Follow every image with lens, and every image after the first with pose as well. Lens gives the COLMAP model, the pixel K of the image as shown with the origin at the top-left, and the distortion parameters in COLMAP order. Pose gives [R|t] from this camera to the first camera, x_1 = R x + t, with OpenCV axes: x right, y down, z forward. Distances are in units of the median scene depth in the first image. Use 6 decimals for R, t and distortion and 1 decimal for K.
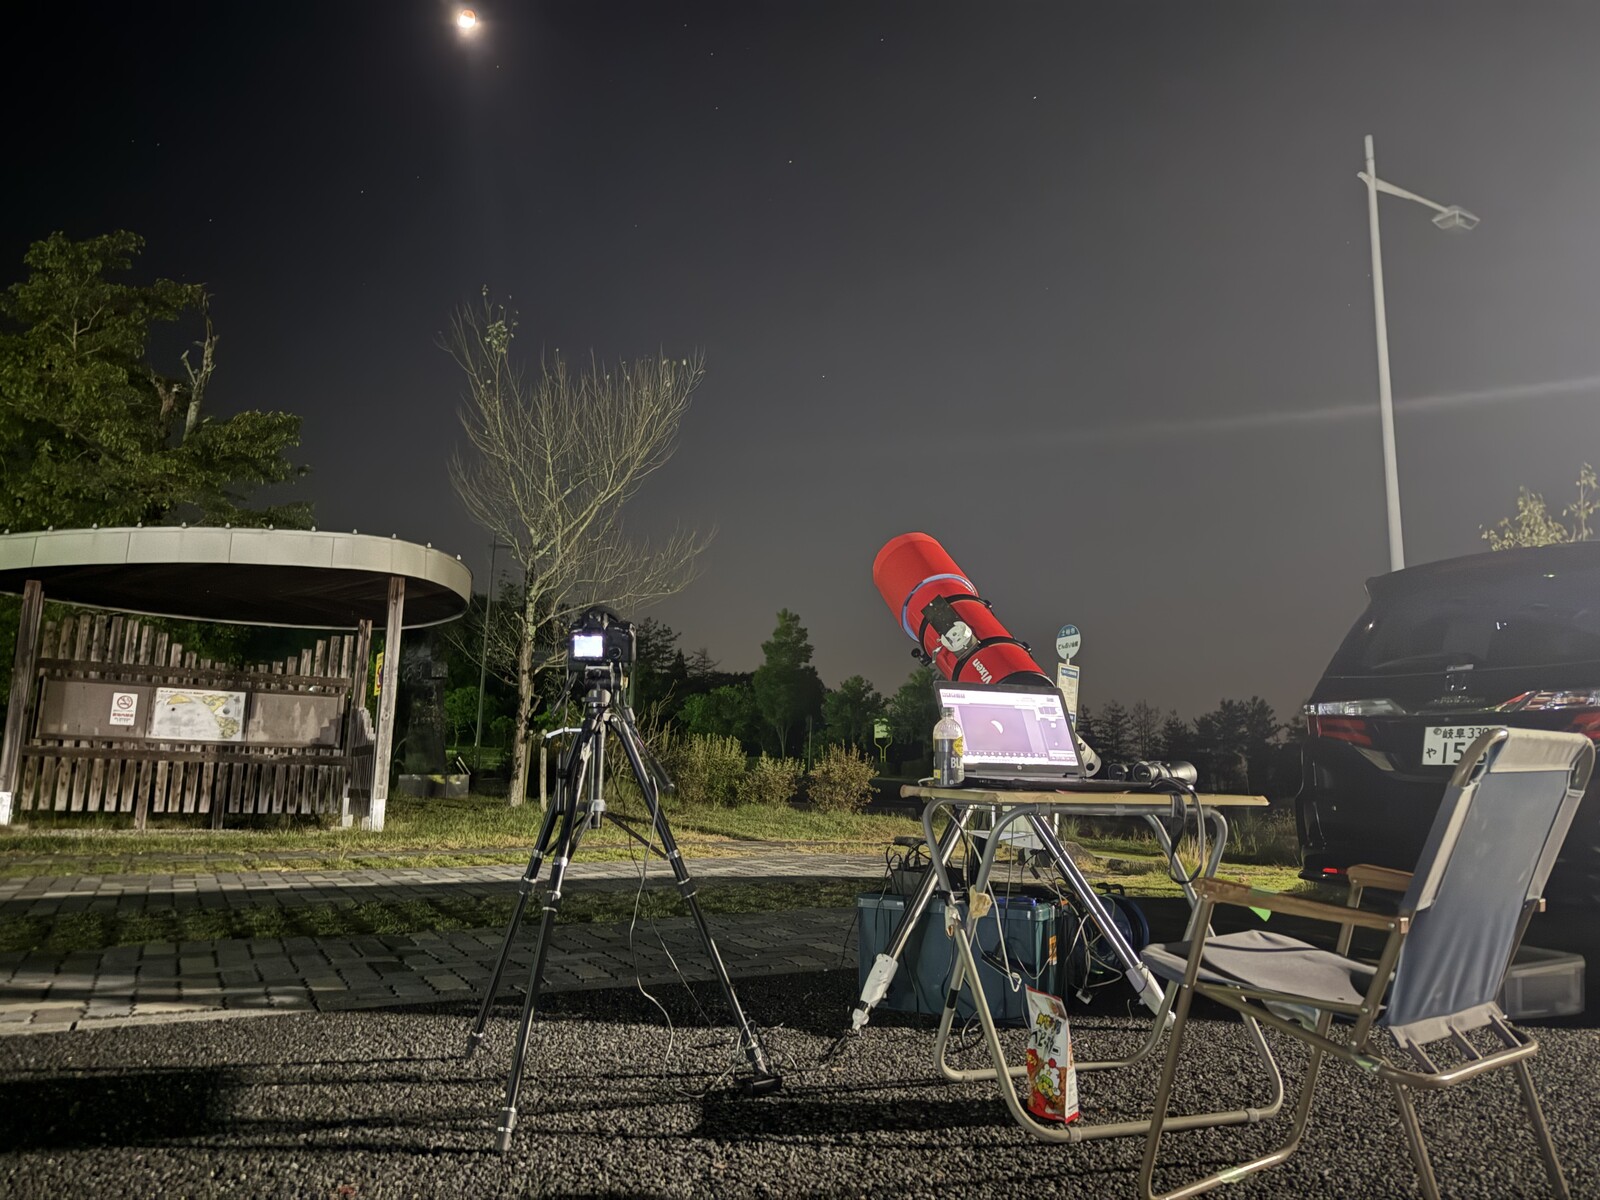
lens RADIAL K [[1143.9, 0, 796.0], [0, 1143.9, 584.2], [0, 0, 1]] dist [0.075238, -0.080519]
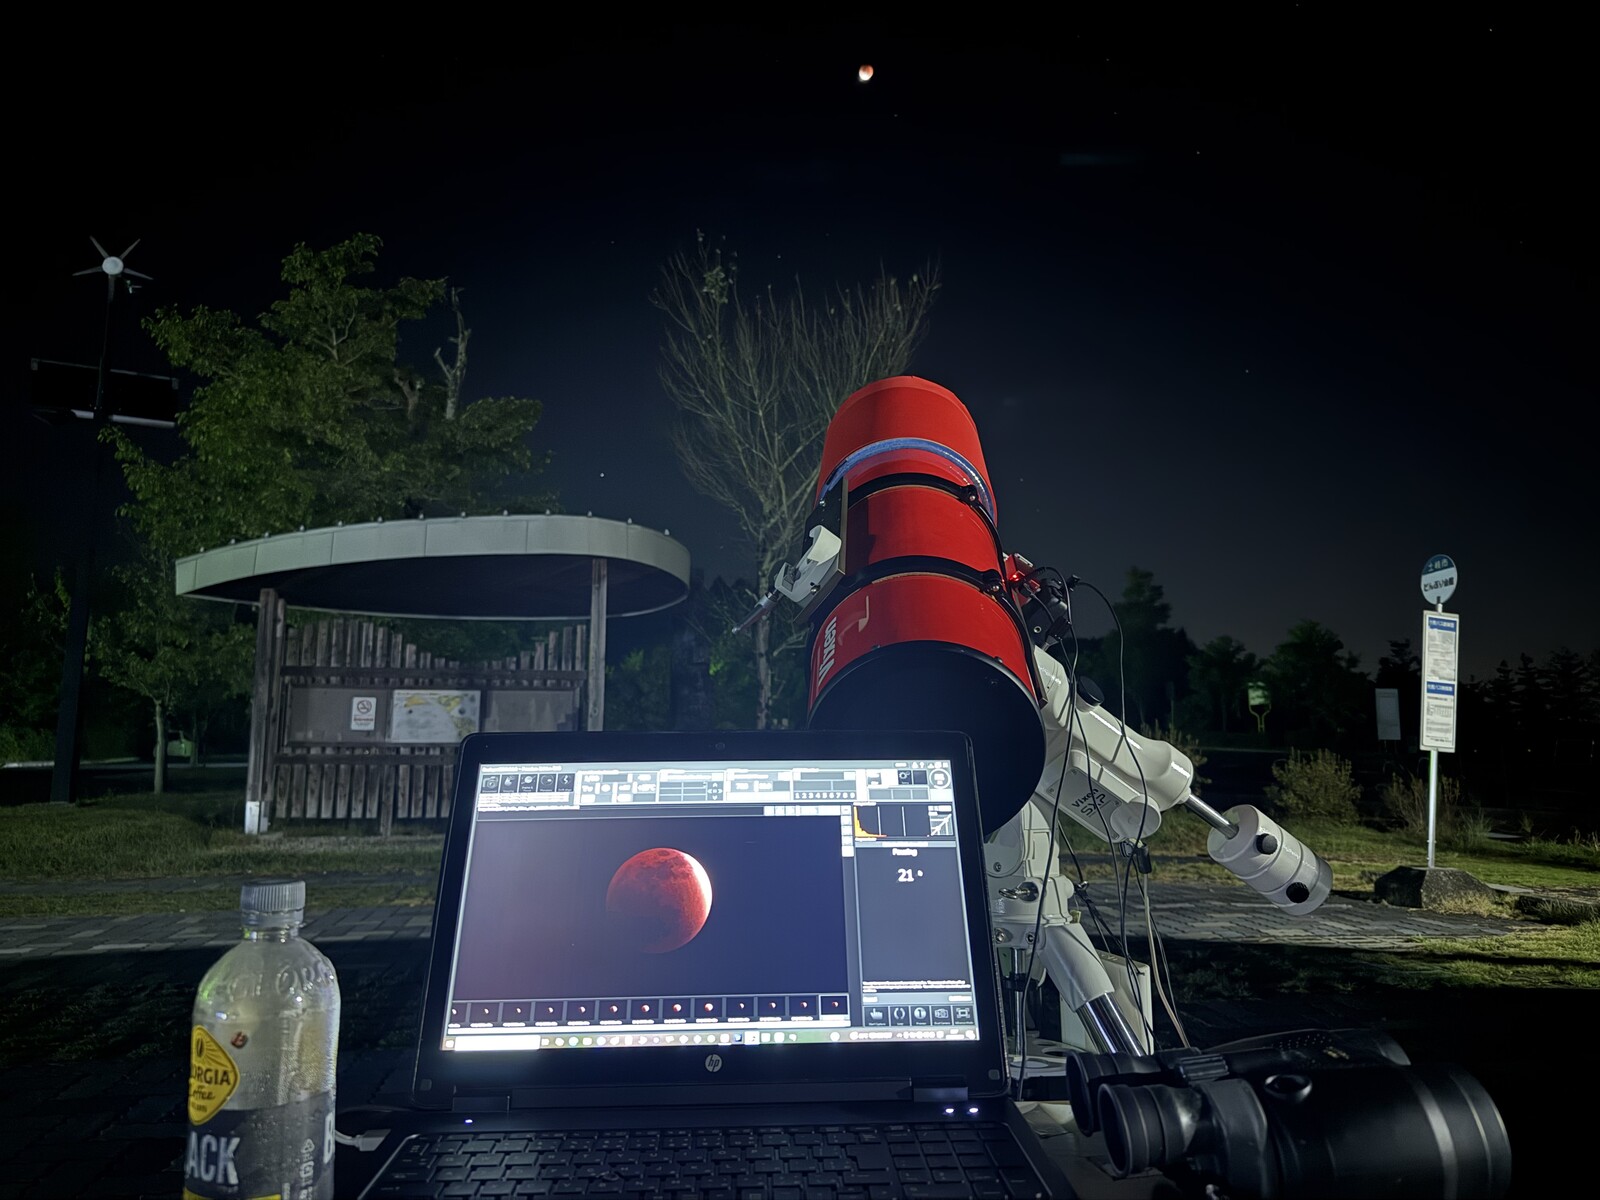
lens RADIAL K [[1143.9, 0, 812.3], [0, 1143.9, 568.8], [0, 0, 1]] dist [0.075238, -0.080519]
pose [[0.952575, -0.069172, -0.296338, 0.068736], [0.073295, 0.997306, 0.002810, 0.009577], [0.295345, -0.024396, 0.955079, 0.161137]]
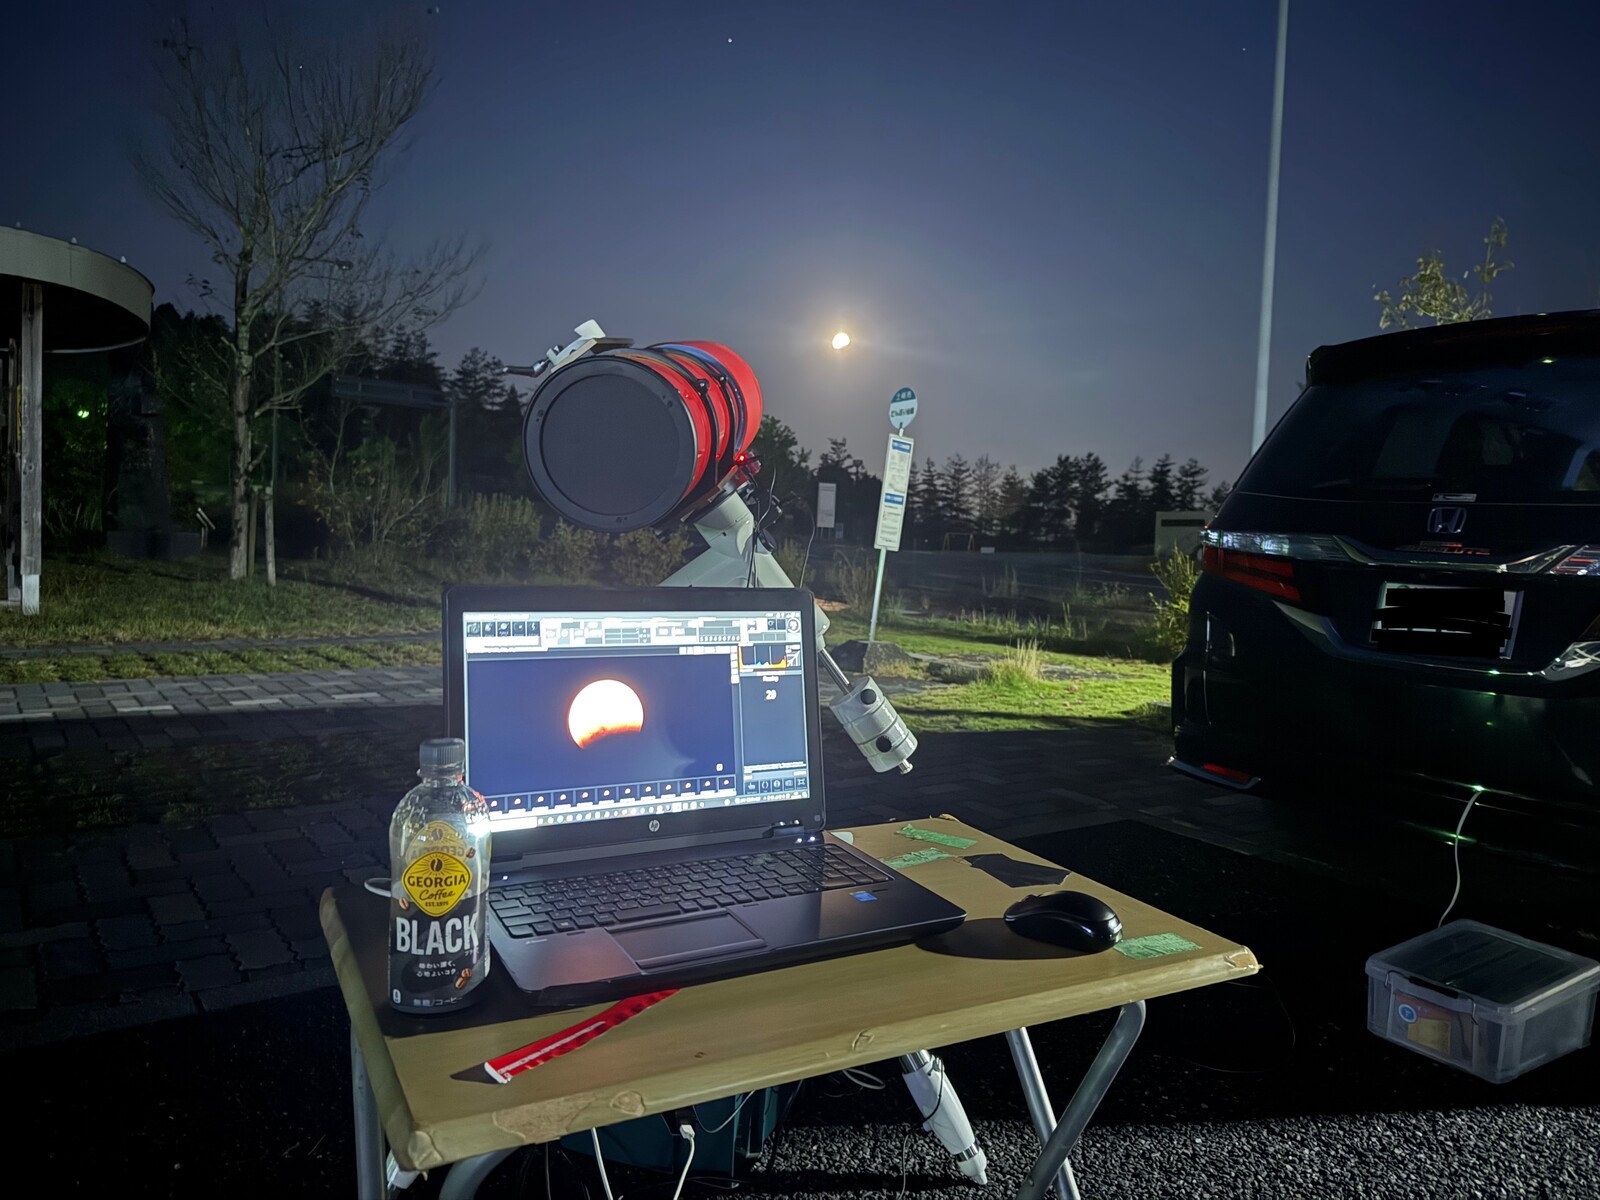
lens RADIAL K [[1143.9, 0, 810.1], [0, 1143.9, 625.9], [0, 0, 1]] dist [0.075238, -0.080519]
pose [[0.989543, 0.009397, 0.143932, 0.040712], [-0.045711, 0.966870, 0.251143, -0.001718], [-0.136804, -0.255096, 0.957189, 0.136120]]
